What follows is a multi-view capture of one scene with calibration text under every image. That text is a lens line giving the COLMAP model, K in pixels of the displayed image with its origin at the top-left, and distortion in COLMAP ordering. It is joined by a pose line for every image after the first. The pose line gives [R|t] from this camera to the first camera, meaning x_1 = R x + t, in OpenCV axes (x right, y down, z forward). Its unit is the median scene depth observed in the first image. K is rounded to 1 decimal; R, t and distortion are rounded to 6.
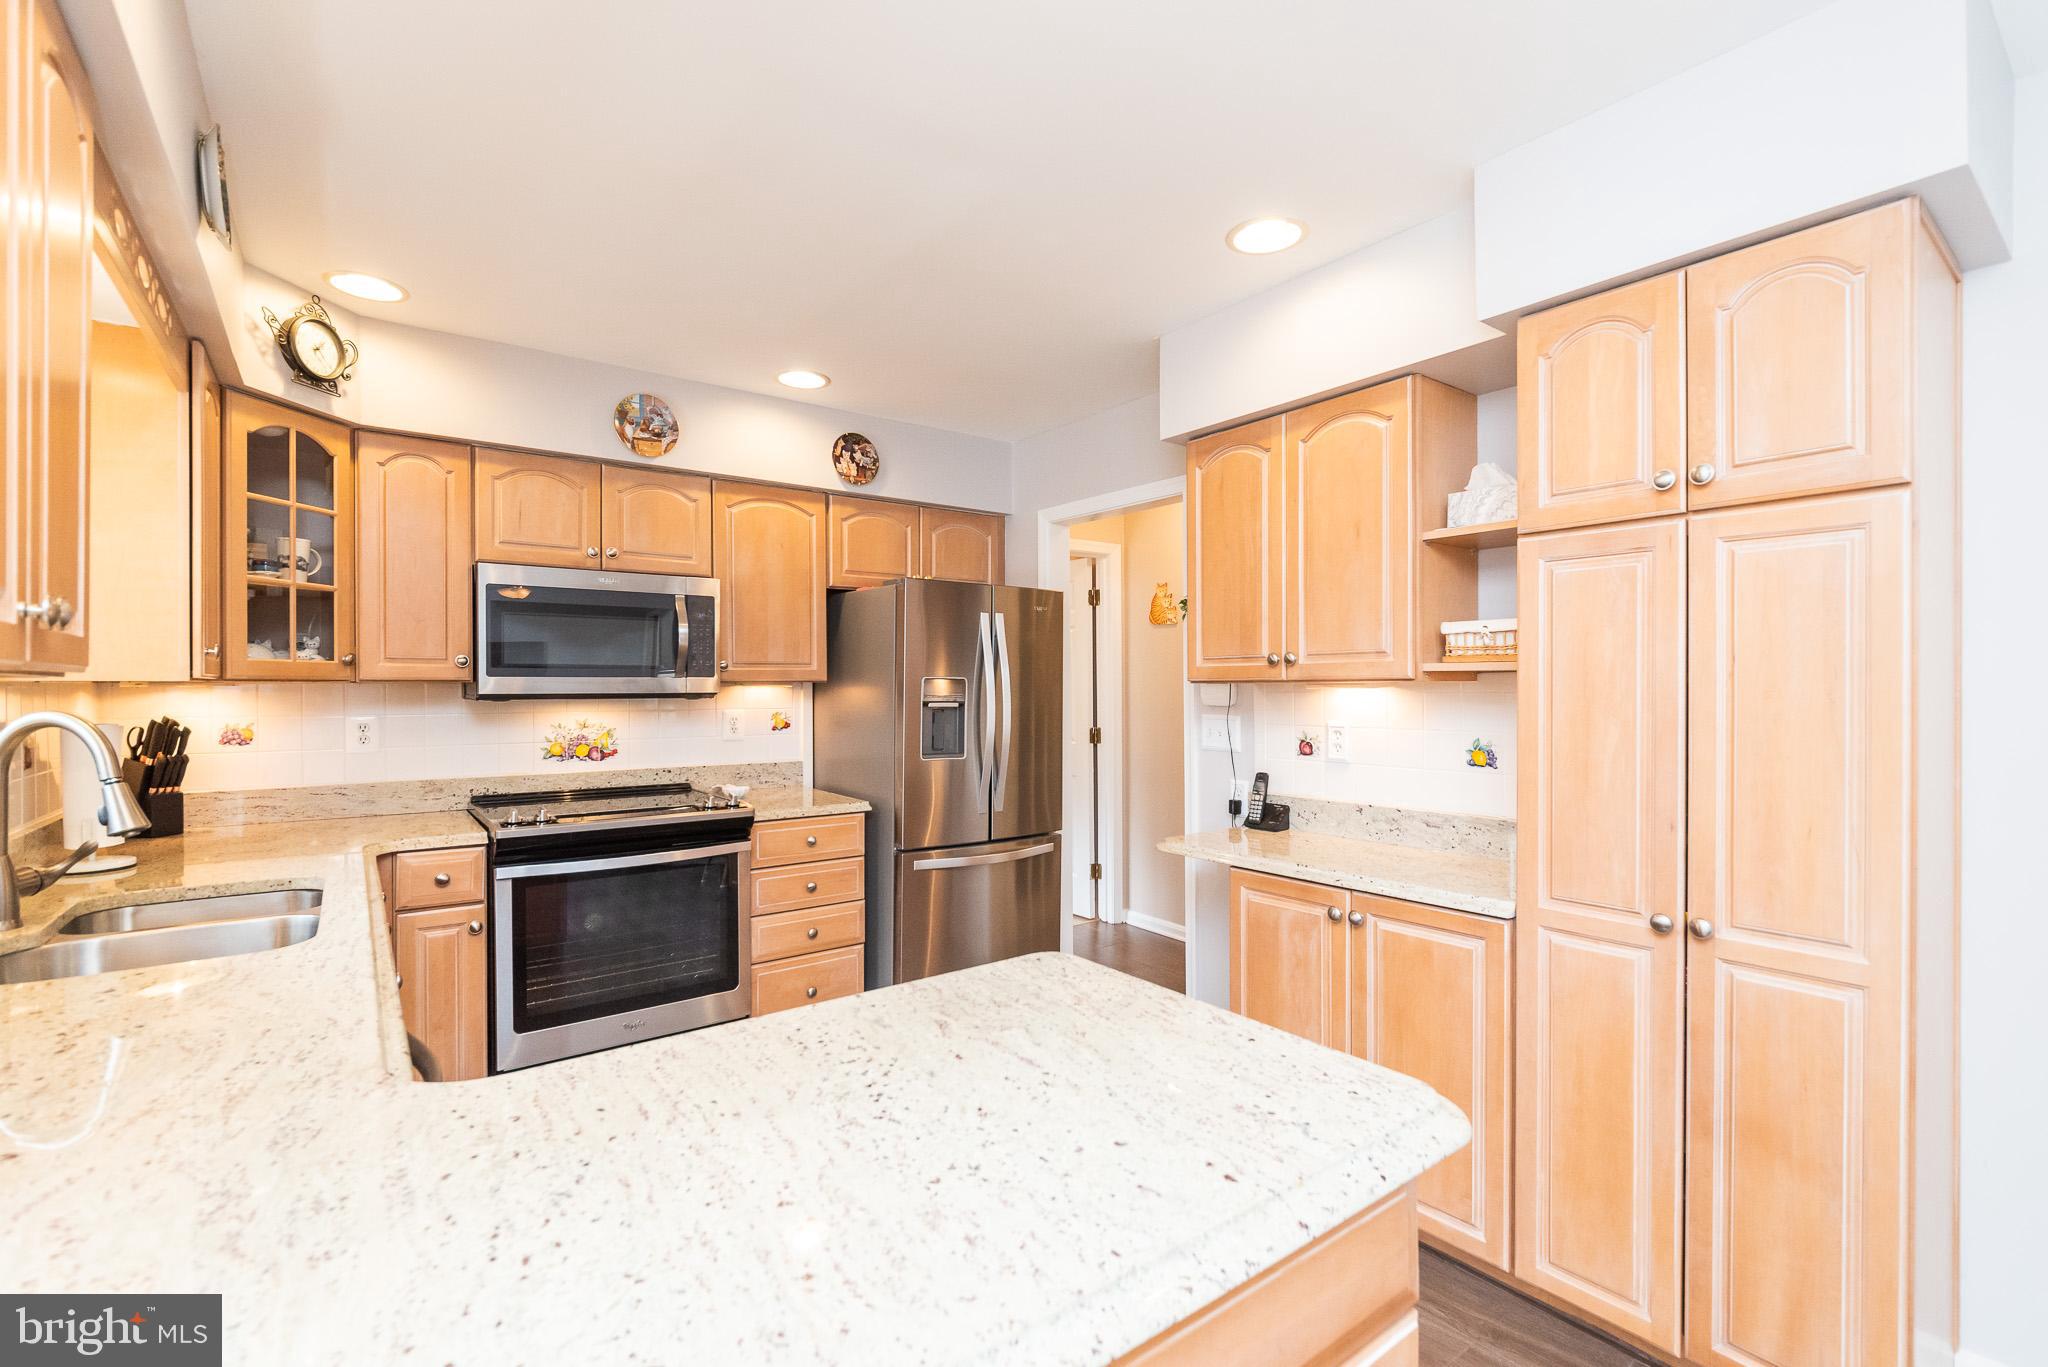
lens RADIAL K [[893.1, 0, 956.7], [0, 893.1, 695.2], [0, 0, 1]] dist [-0.005090, -0.001616]
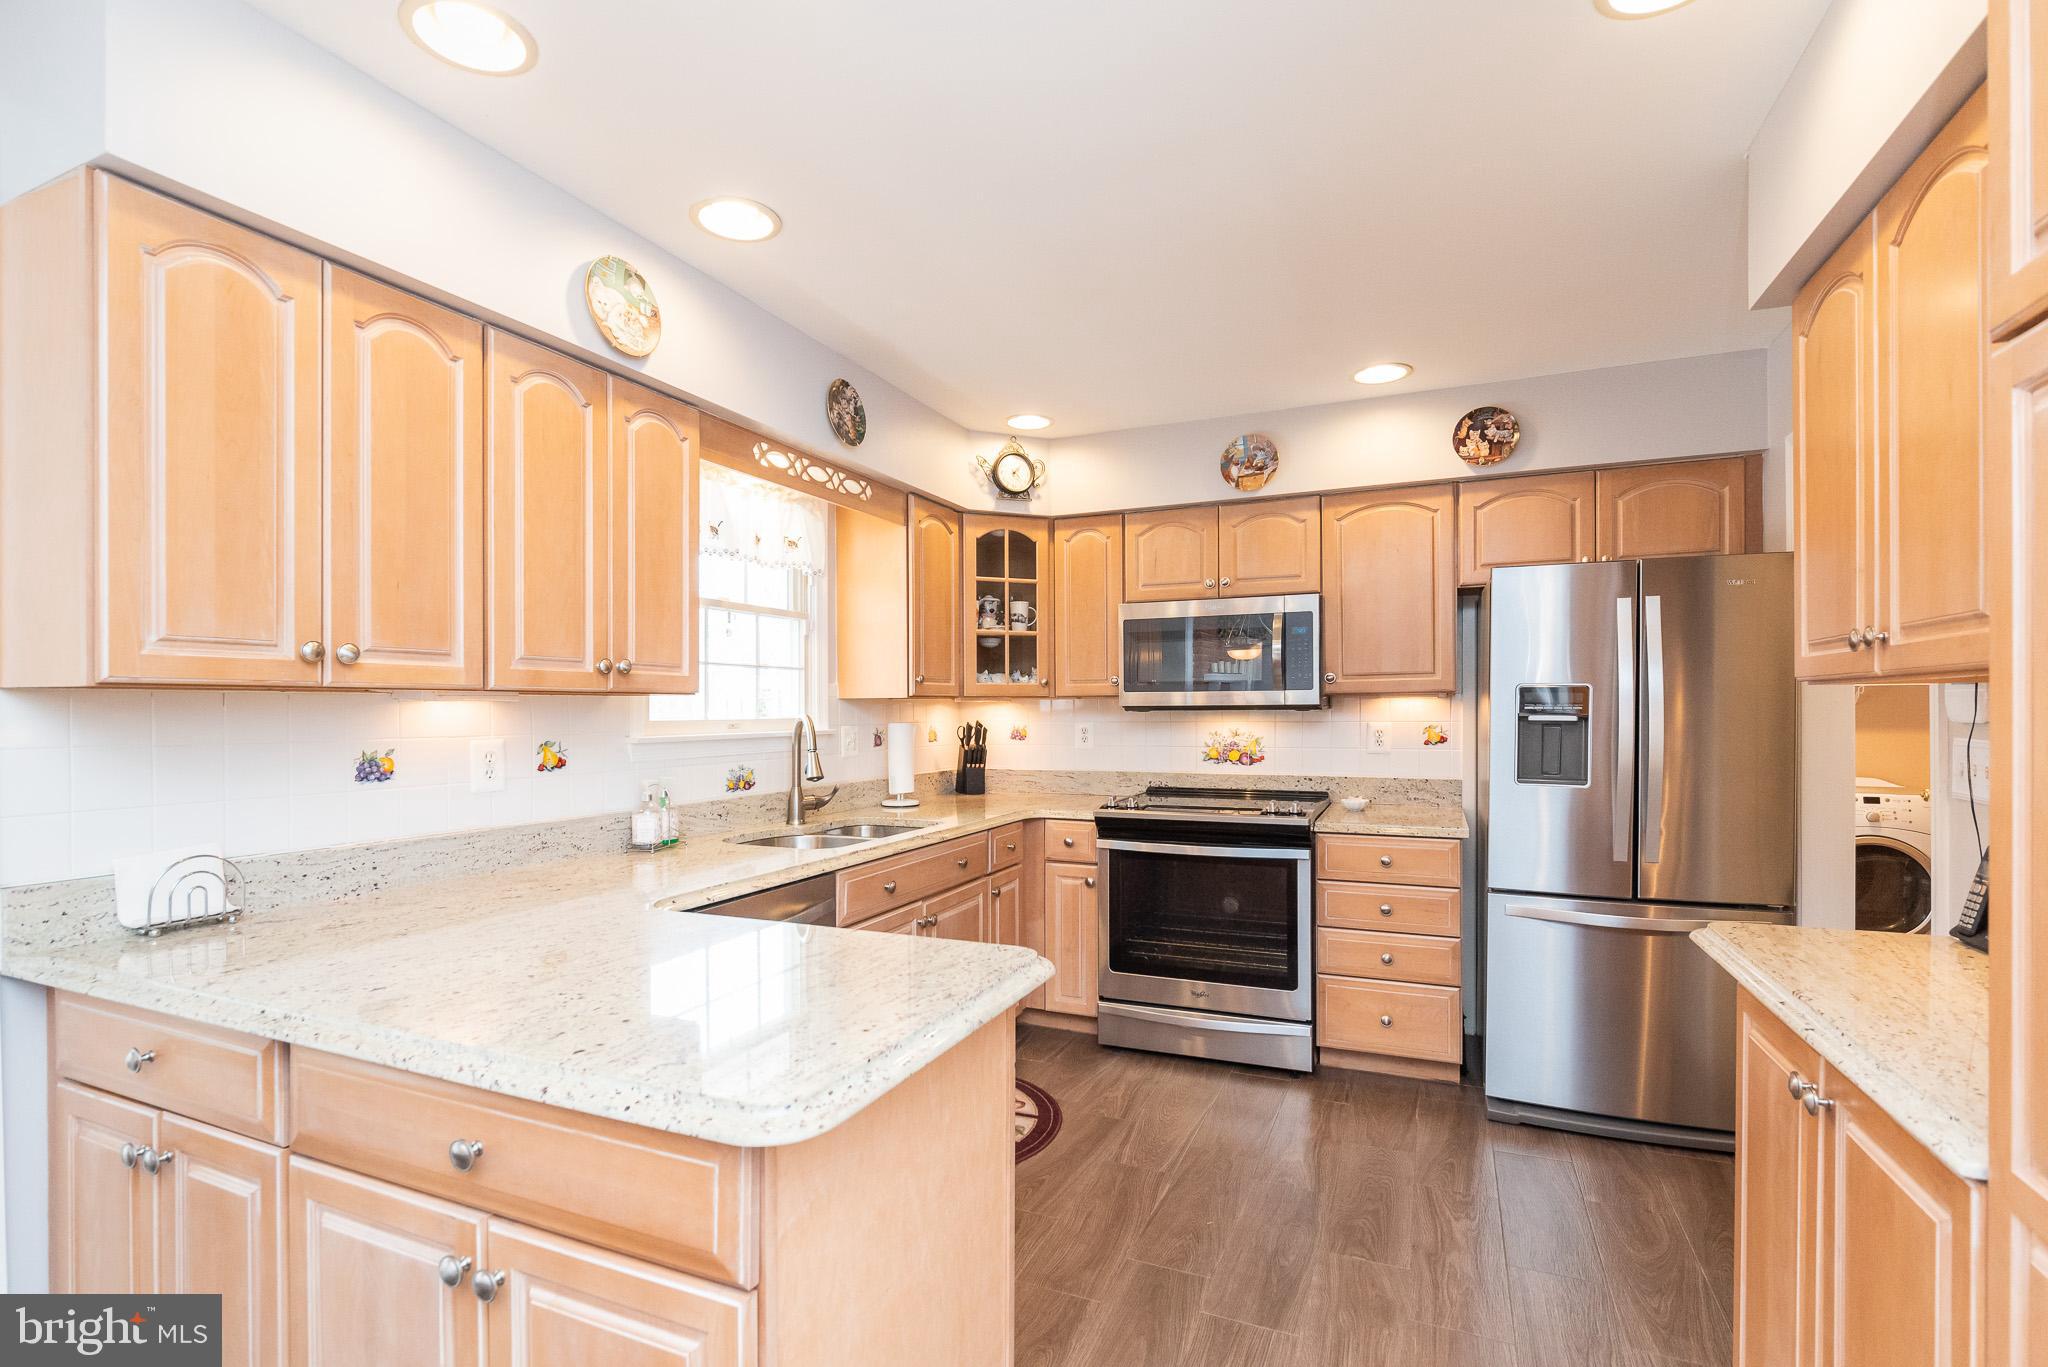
lens RADIAL K [[893.1, 0, 1088.9], [0, 893.1, 718.0], [0, 0, 1]] dist [-0.005090, -0.001616]
pose [[0.546614, 0.008224, -0.837344, 0.481668], [-0.002028, 0.999962, 0.008497, 0.004902], [0.837382, -0.002946, 0.546610, 0.234609]]
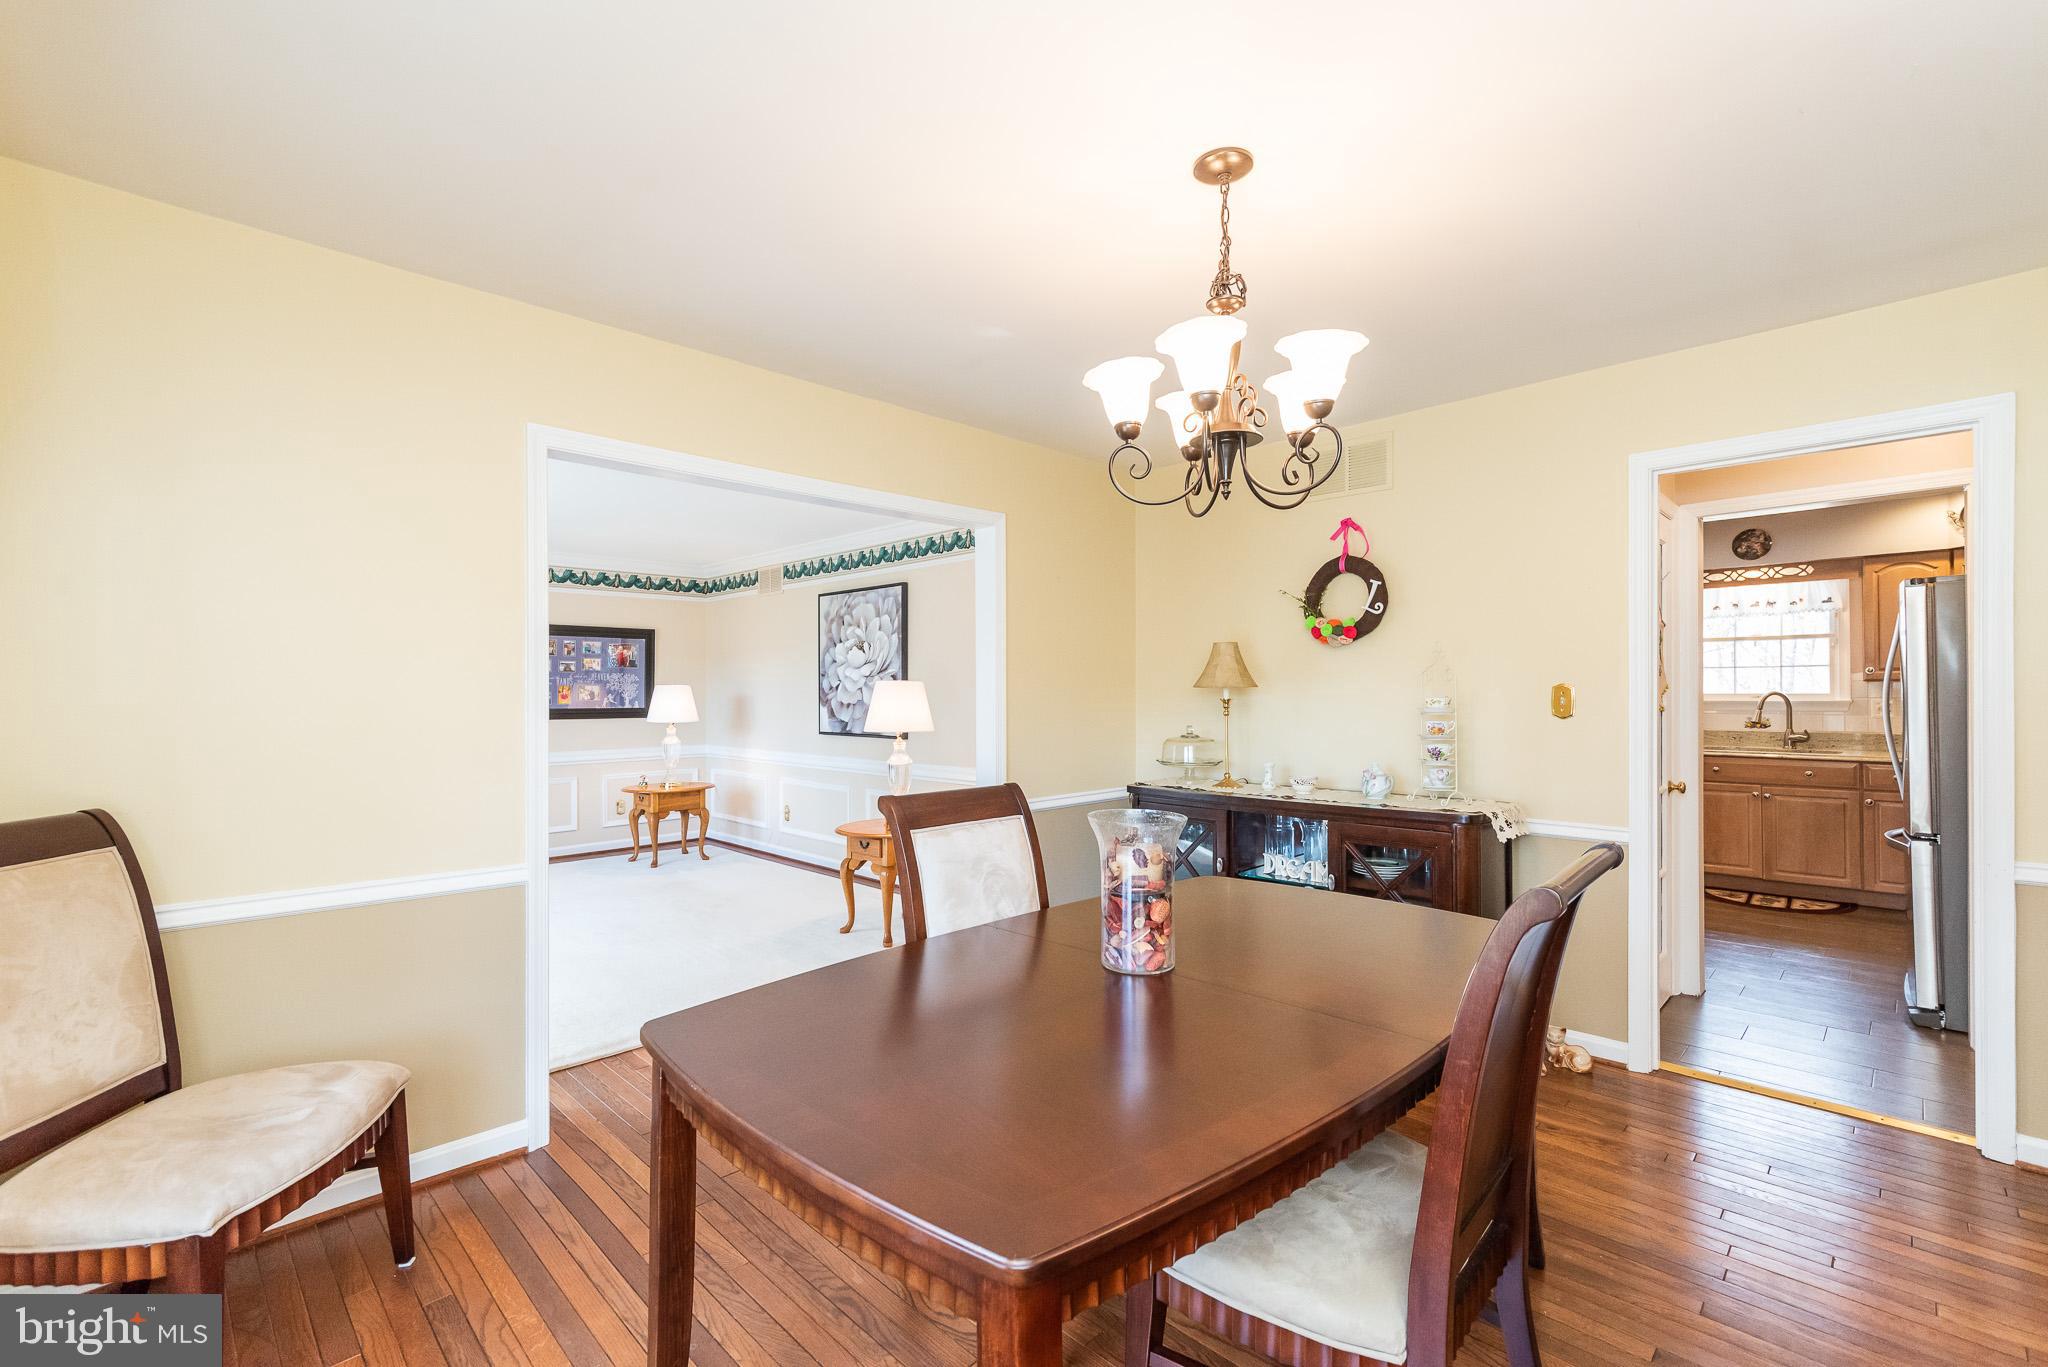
lens RADIAL K [[900.7, 0, 1012.4], [0, 900.7, 673.3], [0, 0, 1]] dist [0.005367, 0.000607]
pose [[-0.984092, 0.000650, -0.177659, 1.468673], [0.002758, 0.999929, -0.011617, -0.011989], [0.177639, -0.011922, -0.984024, 2.167897]]
